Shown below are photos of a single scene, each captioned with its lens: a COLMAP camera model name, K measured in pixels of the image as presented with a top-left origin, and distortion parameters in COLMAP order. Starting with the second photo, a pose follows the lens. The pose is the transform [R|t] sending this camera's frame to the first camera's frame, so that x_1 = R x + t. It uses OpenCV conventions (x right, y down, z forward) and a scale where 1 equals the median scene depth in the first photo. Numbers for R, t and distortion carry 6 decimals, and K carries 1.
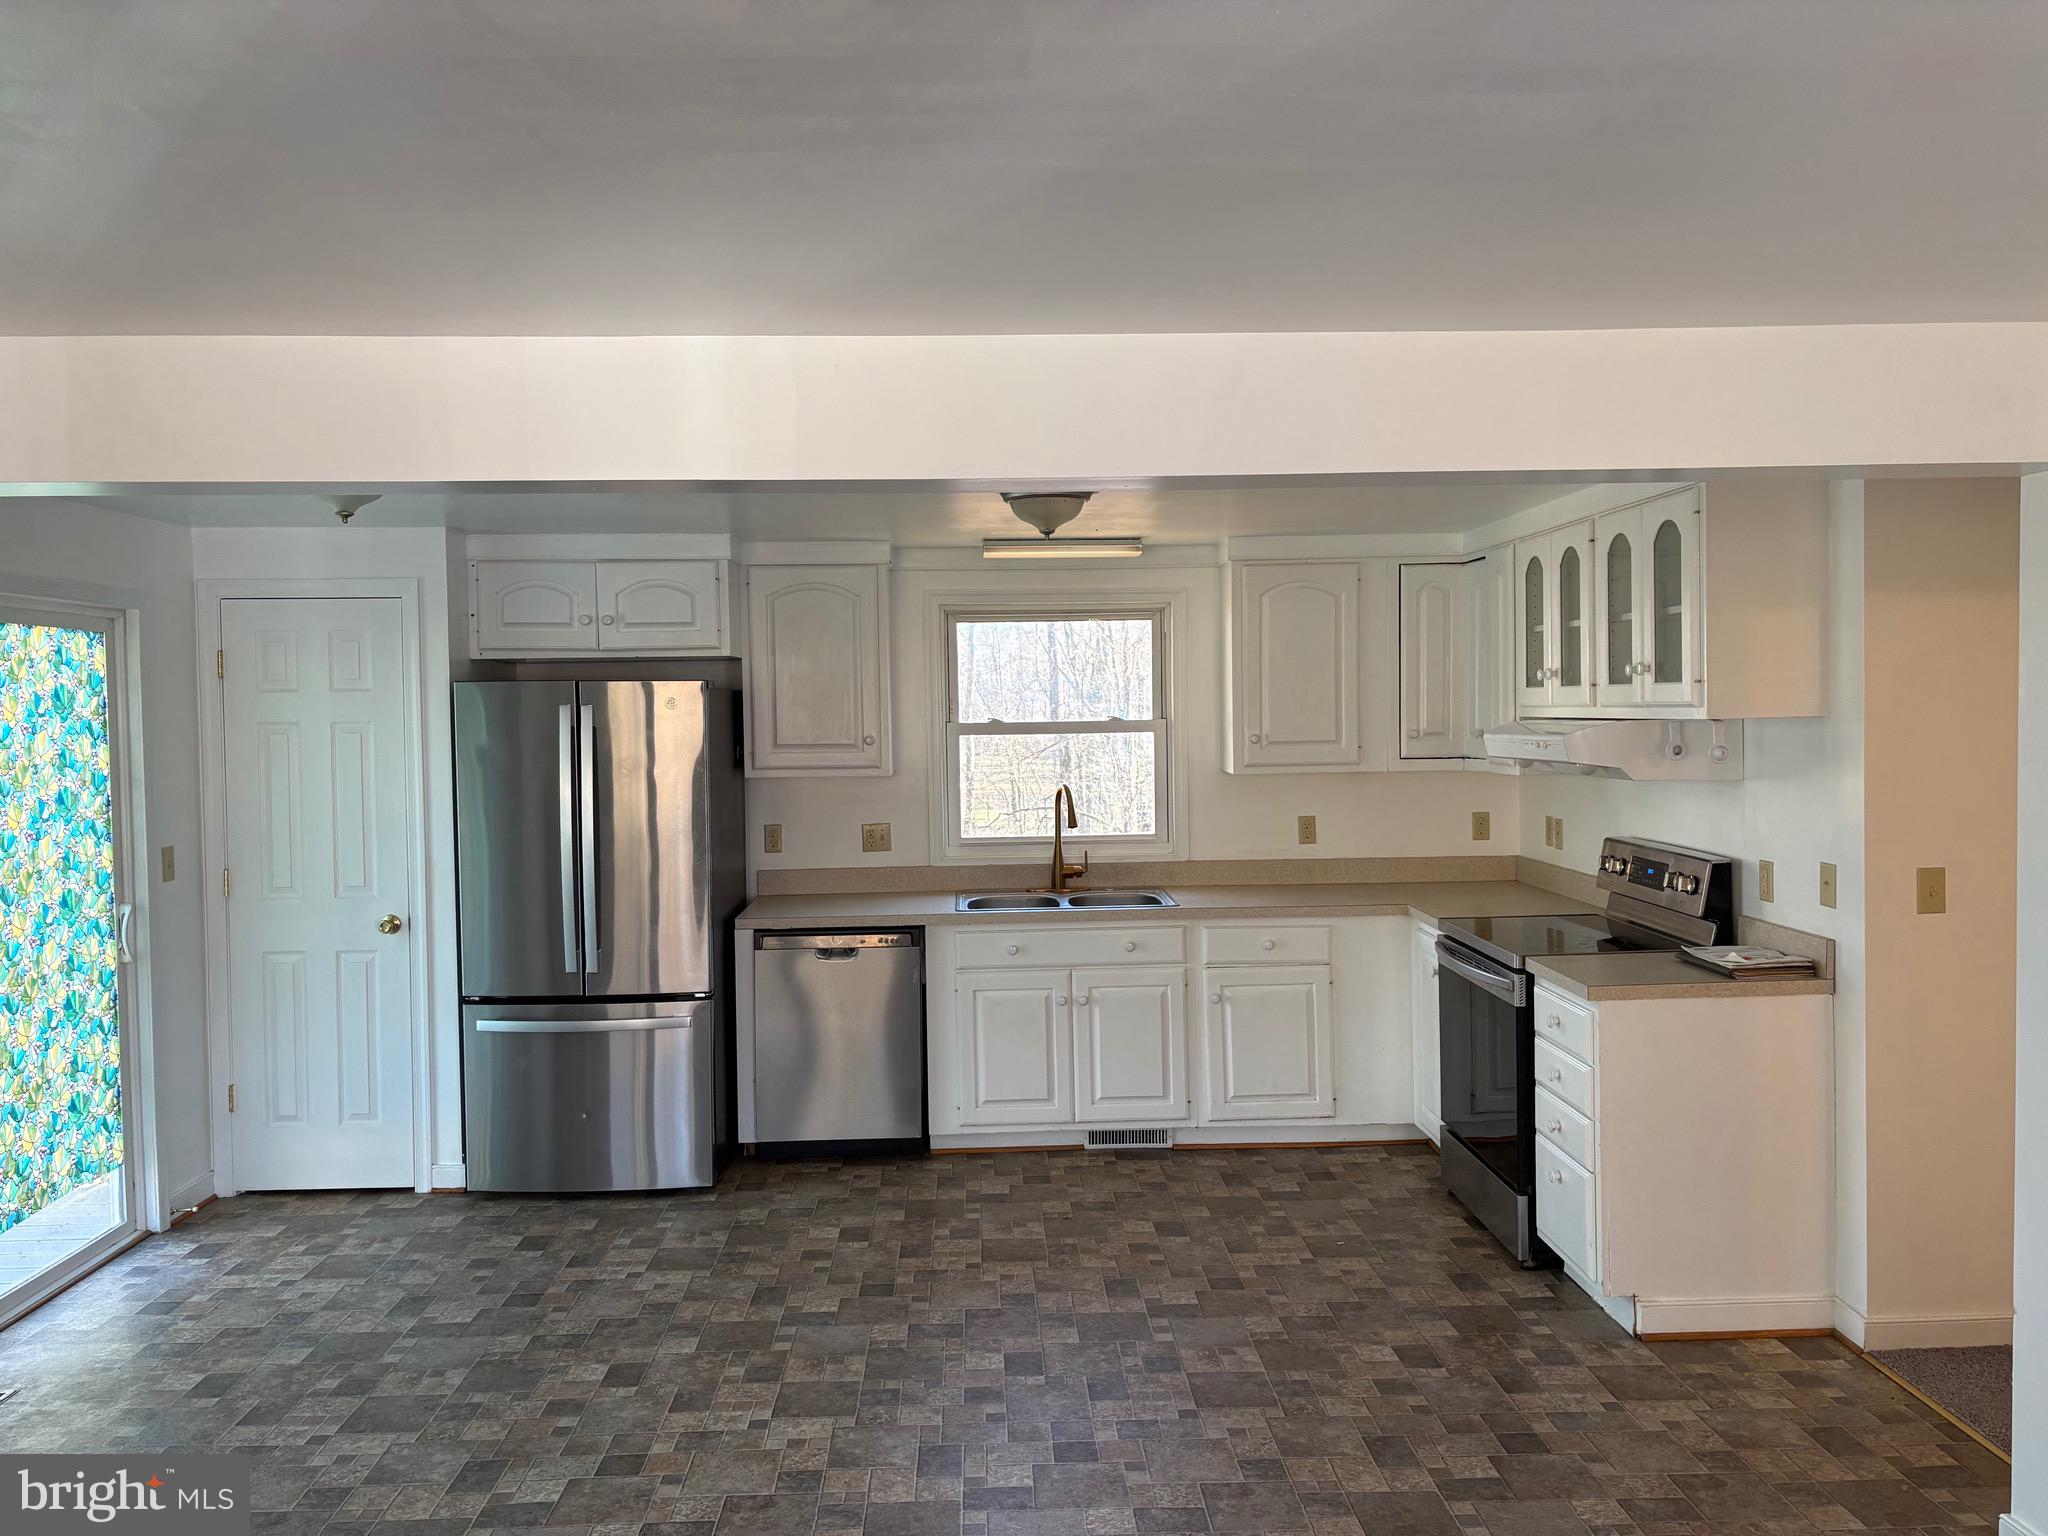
lens RADIAL K [[1532.7, 0, 1008.7], [0, 1532.7, 751.3], [0, 0, 1]] dist [0.036459, -0.027063]
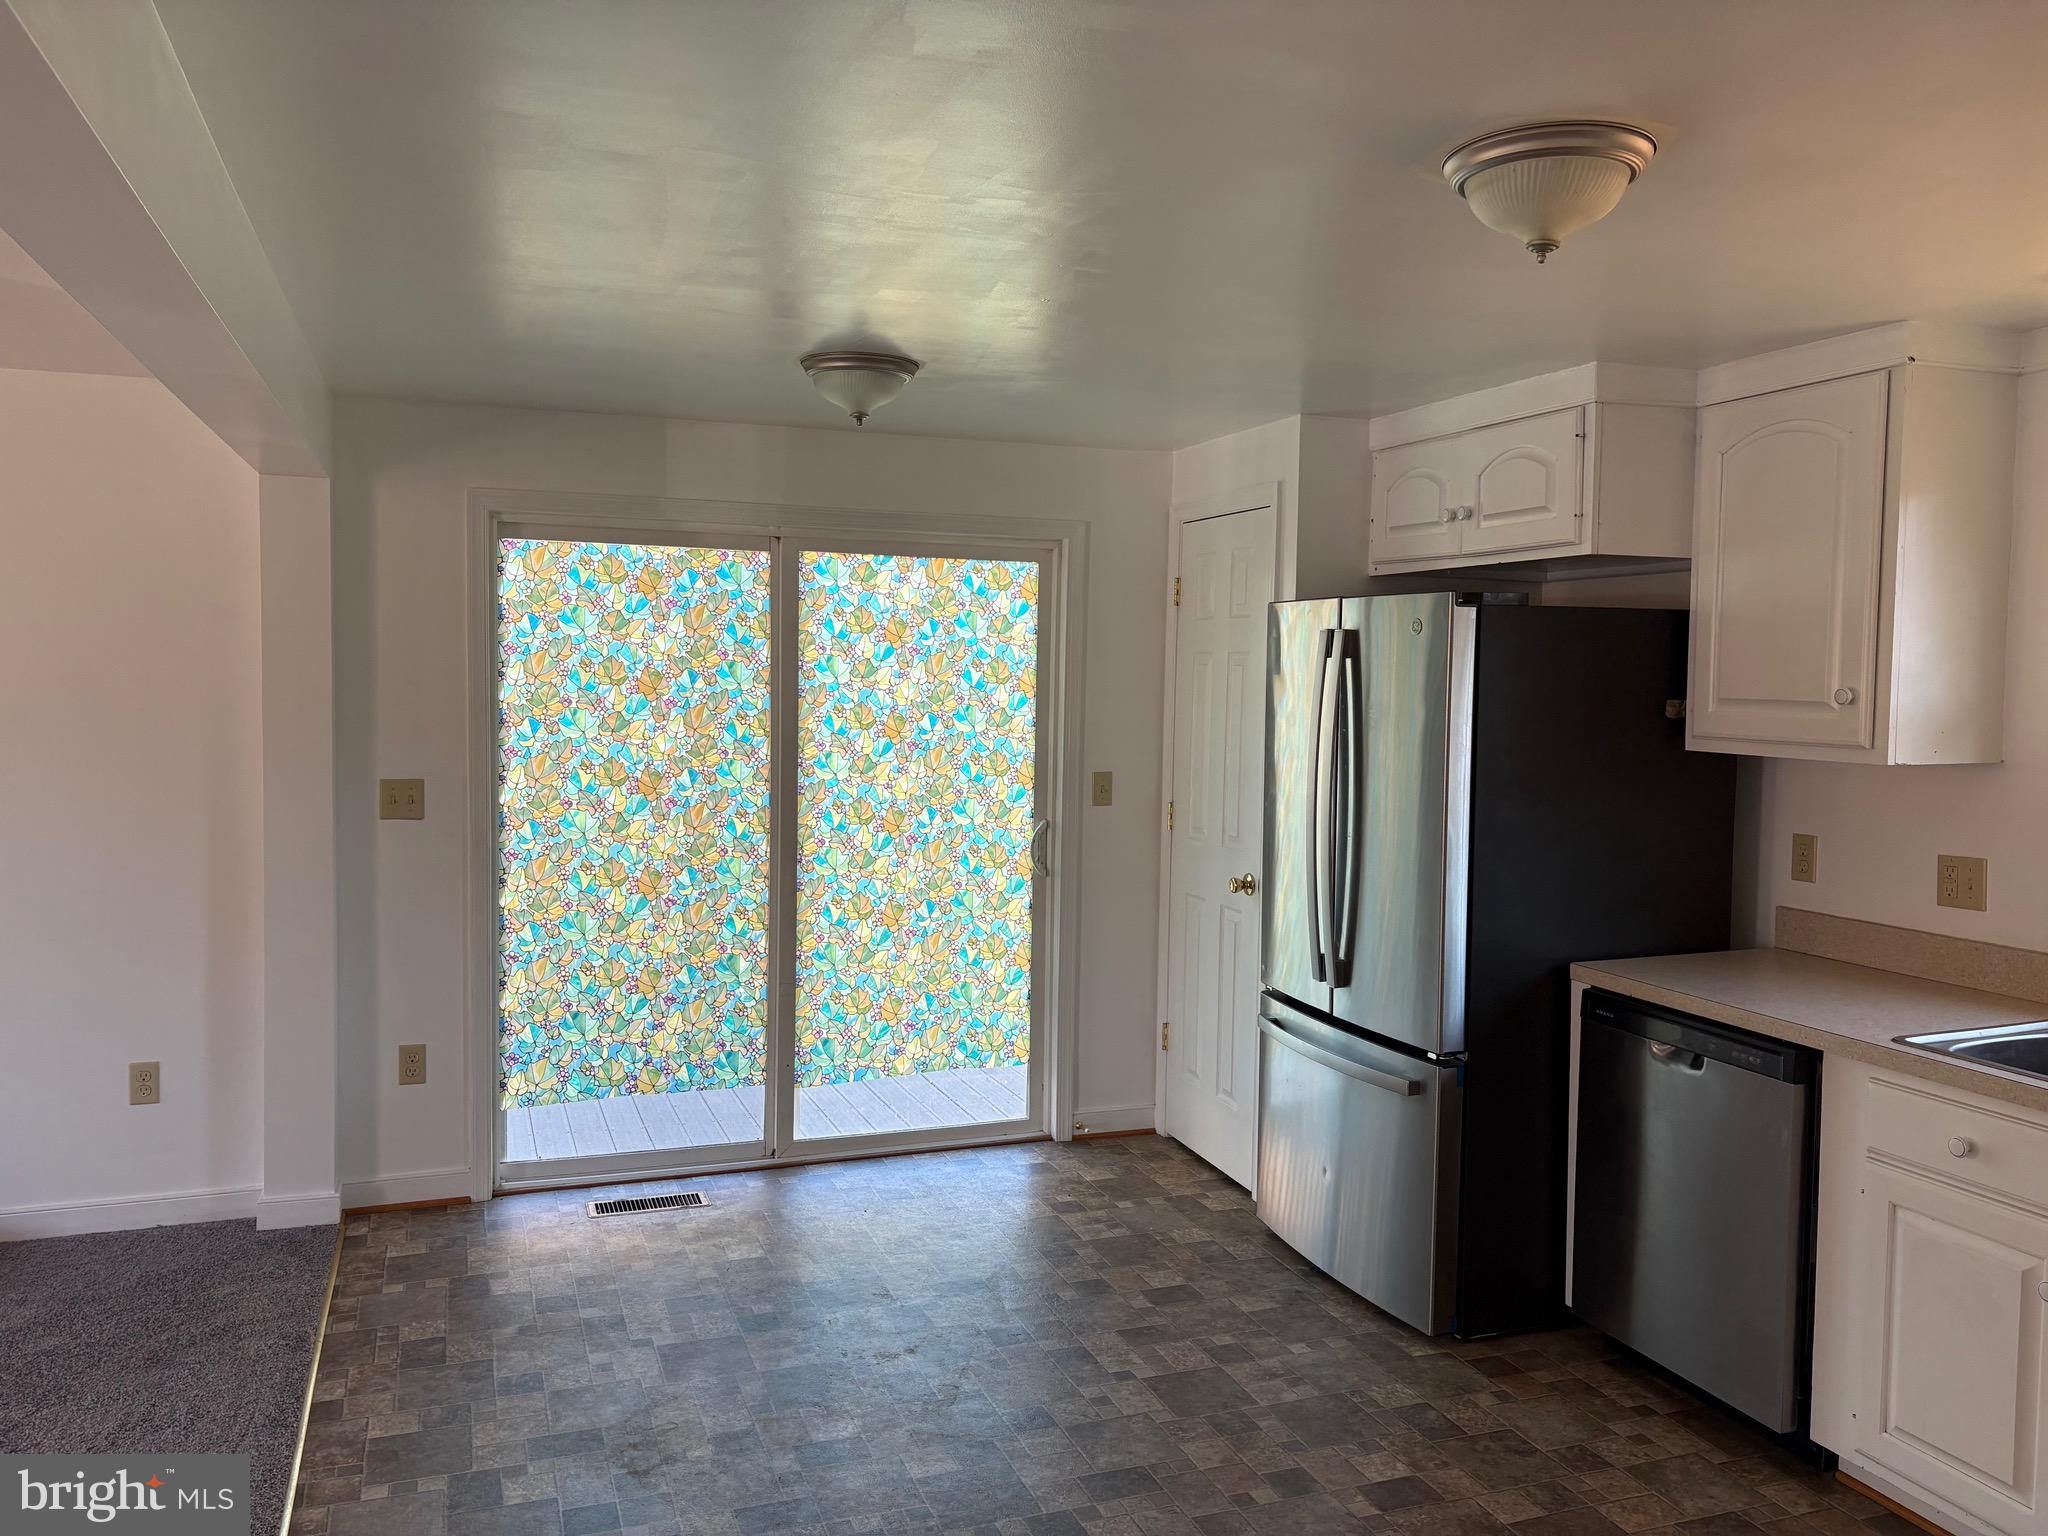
lens RADIAL K [[1532.7, 0, 1020.0], [0, 1532.7, 769.8], [0, 0, 1]] dist [0.036459, -0.027063]
pose [[0.320432, 0.078613, -0.944004, 0.351419], [-0.042816, 0.996734, 0.068471, -0.006369], [0.946304, 0.018478, 0.322751, 0.566323]]
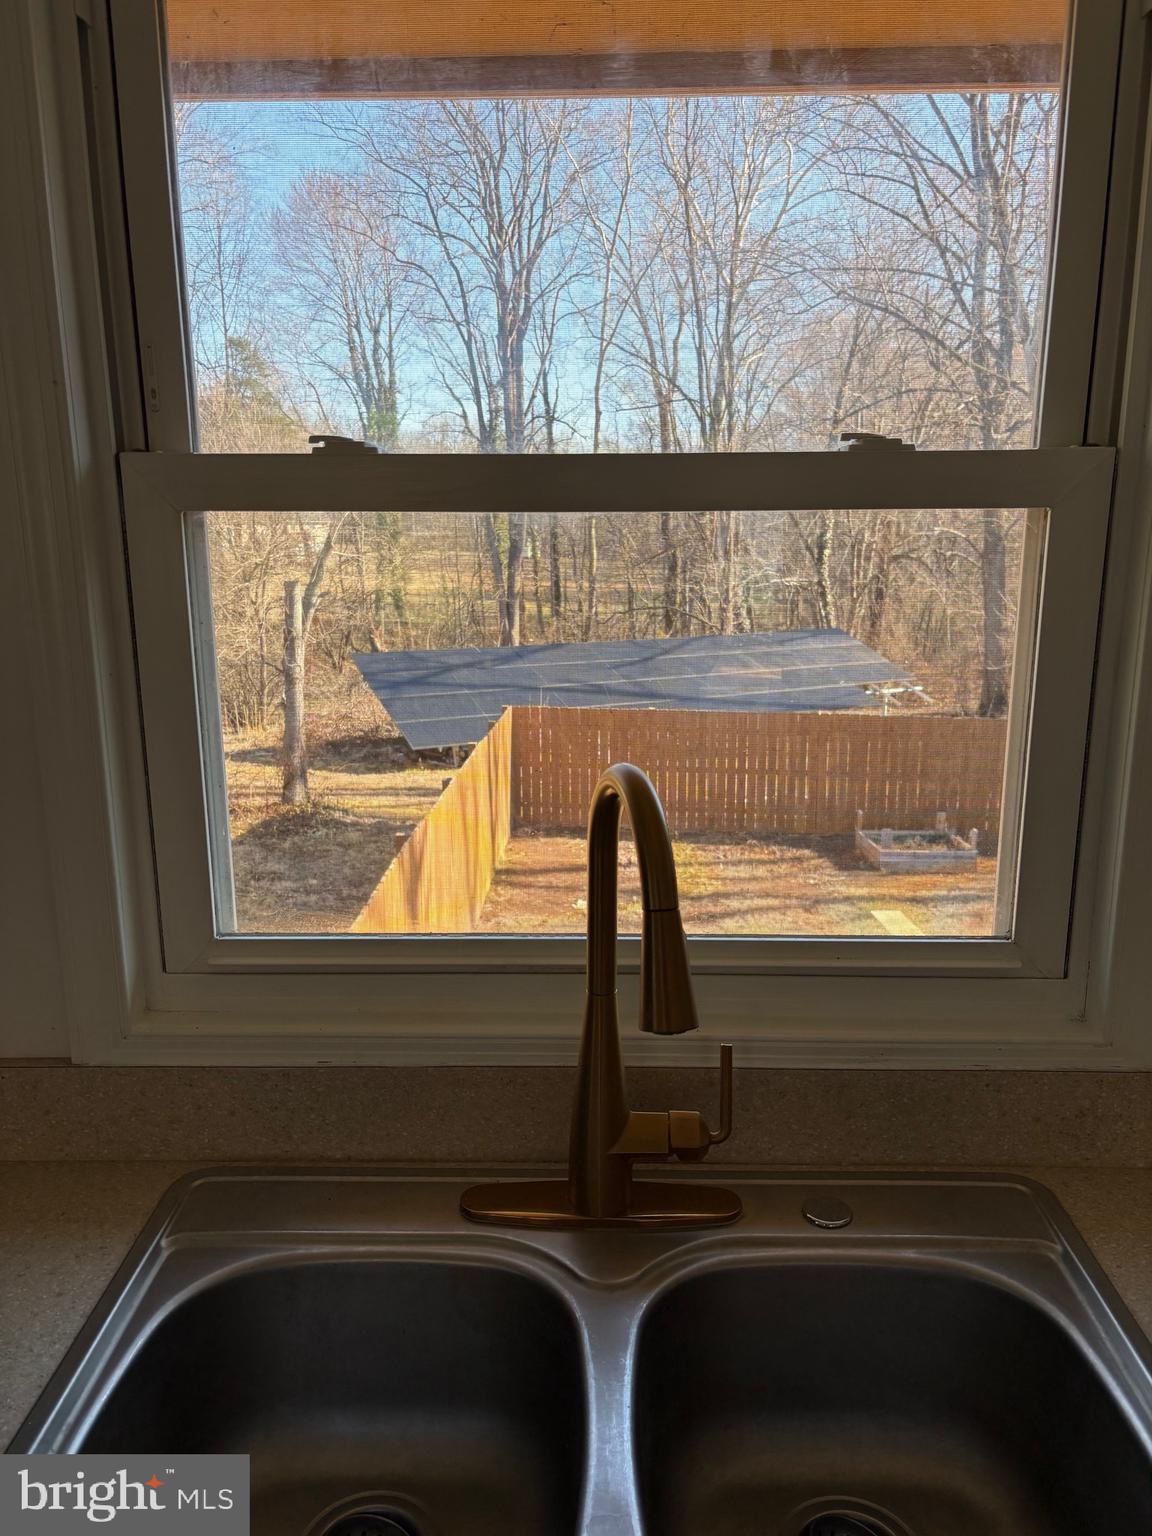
lens RADIAL K [[1149.5, 0, 567.0], [0, 1149.5, 772.6], [0, 0, 1]] dist [0.036459, -0.027063]
pose [[0.998445, 0.025295, -0.049669, 0.037216], [-0.015673, 0.982552, 0.185328, -0.004768], [0.053490, -0.184261, 0.981421, 0.920340]]
